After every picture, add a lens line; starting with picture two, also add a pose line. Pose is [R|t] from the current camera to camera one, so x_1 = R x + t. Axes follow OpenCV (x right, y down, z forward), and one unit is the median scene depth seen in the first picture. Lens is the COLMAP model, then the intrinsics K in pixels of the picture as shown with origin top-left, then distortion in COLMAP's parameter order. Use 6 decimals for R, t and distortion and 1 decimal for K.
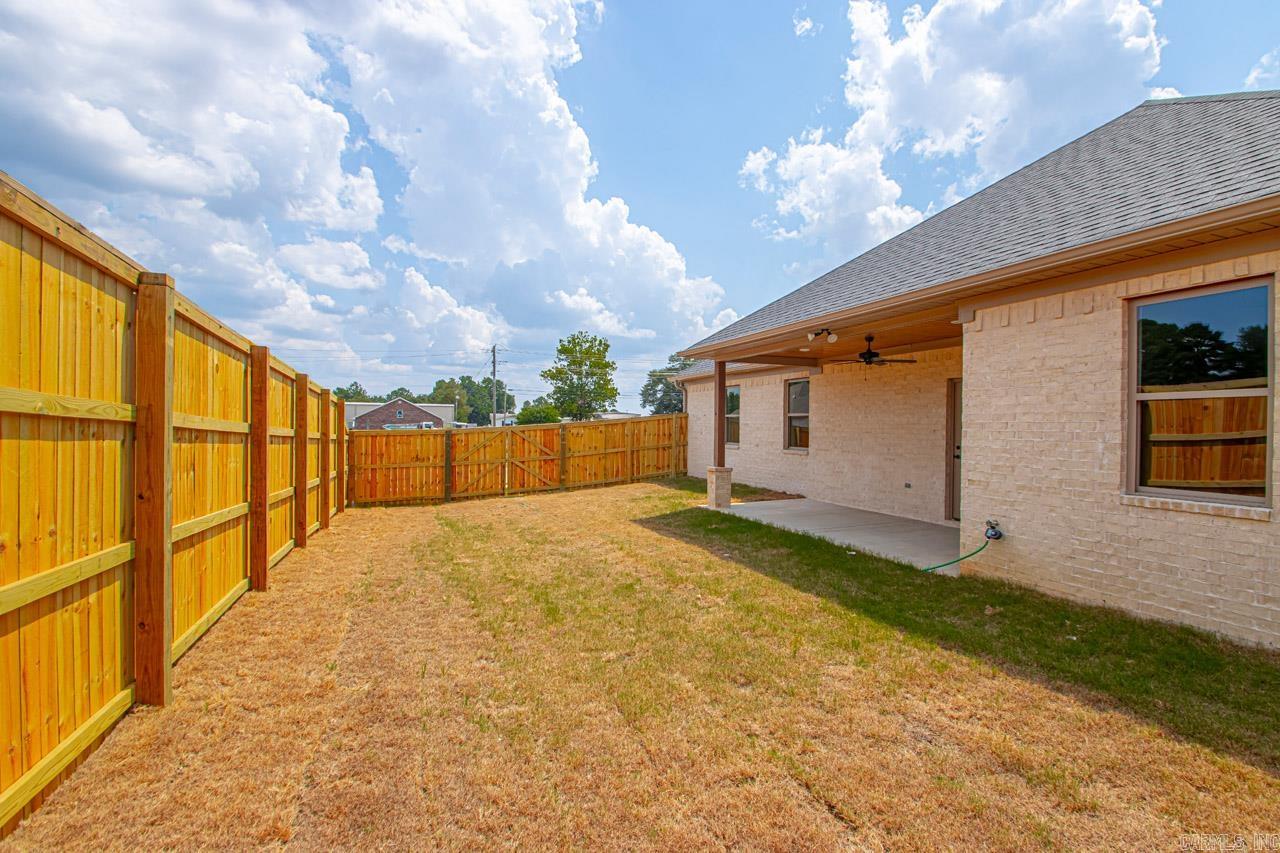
lens RADIAL K [[604.4, 0, 644.5], [0, 604.4, 424.9], [0, 0, 1]] dist [0.011618, -0.014889]
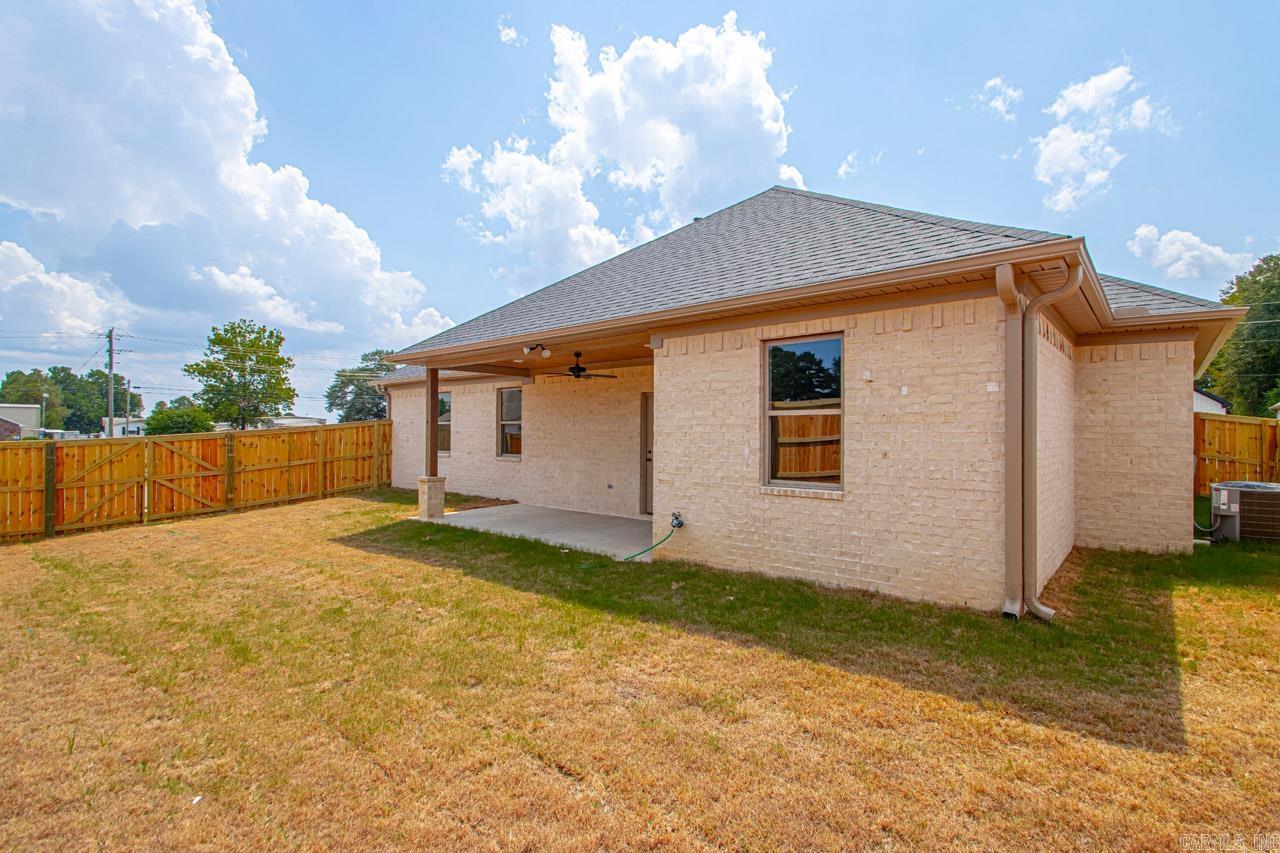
lens RADIAL K [[606.4, 0, 655.2], [0, 606.4, 423.3], [0, 0, 1]] dist [0.015563, -0.017871]
pose [[0.881206, 0.000084, 0.472733, -0.018395], [0.004993, 0.999943, -0.009486, -0.004482], [-0.472706, 0.010720, 0.881155, -0.026878]]
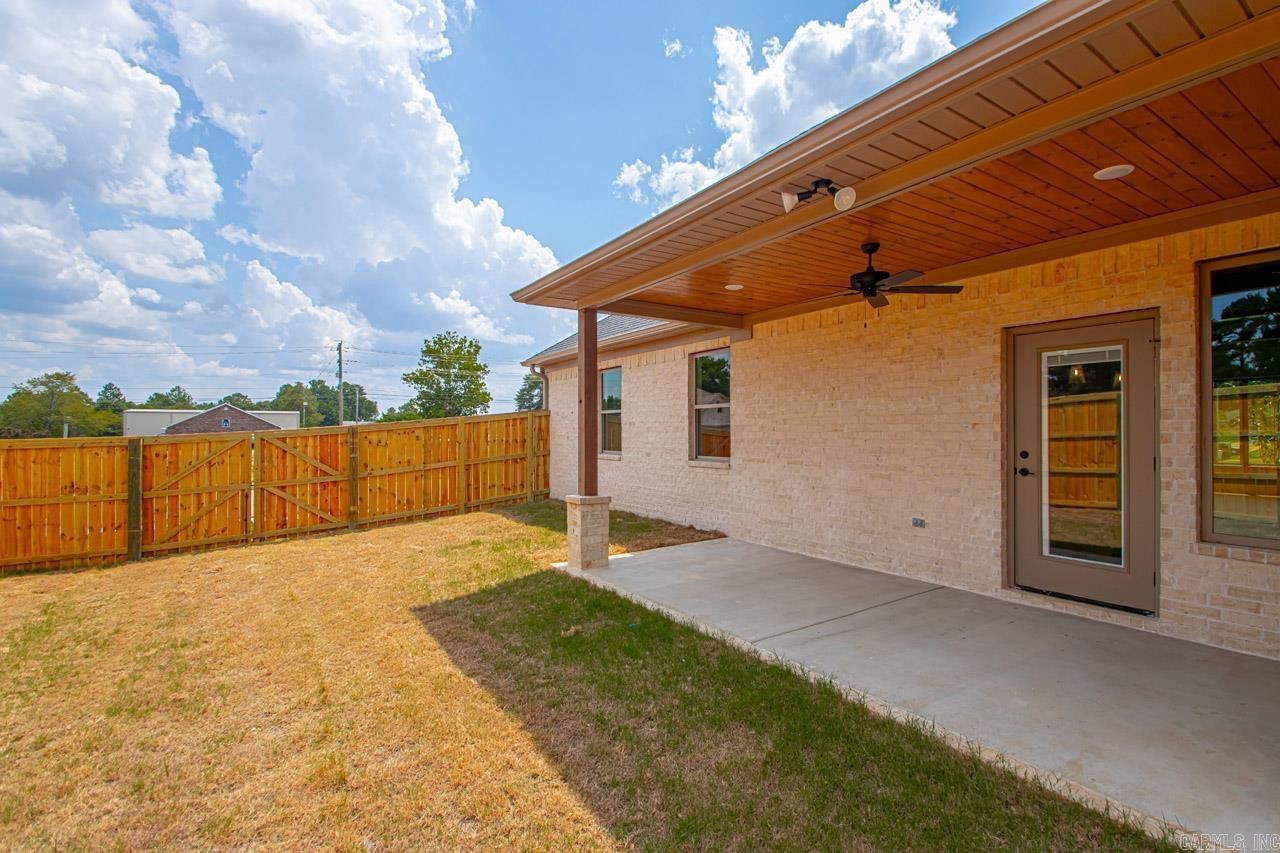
lens RADIAL K [[591.8, 0, 642.9], [0, 591.8, 432.2], [0, 0, 1]] dist [0.029438, -0.026731]
pose [[0.980691, -0.012911, 0.195139, 0.057367], [0.012666, 0.999917, 0.002505, 0.008279], [-0.195155, 0.000015, 0.980772, 0.384789]]
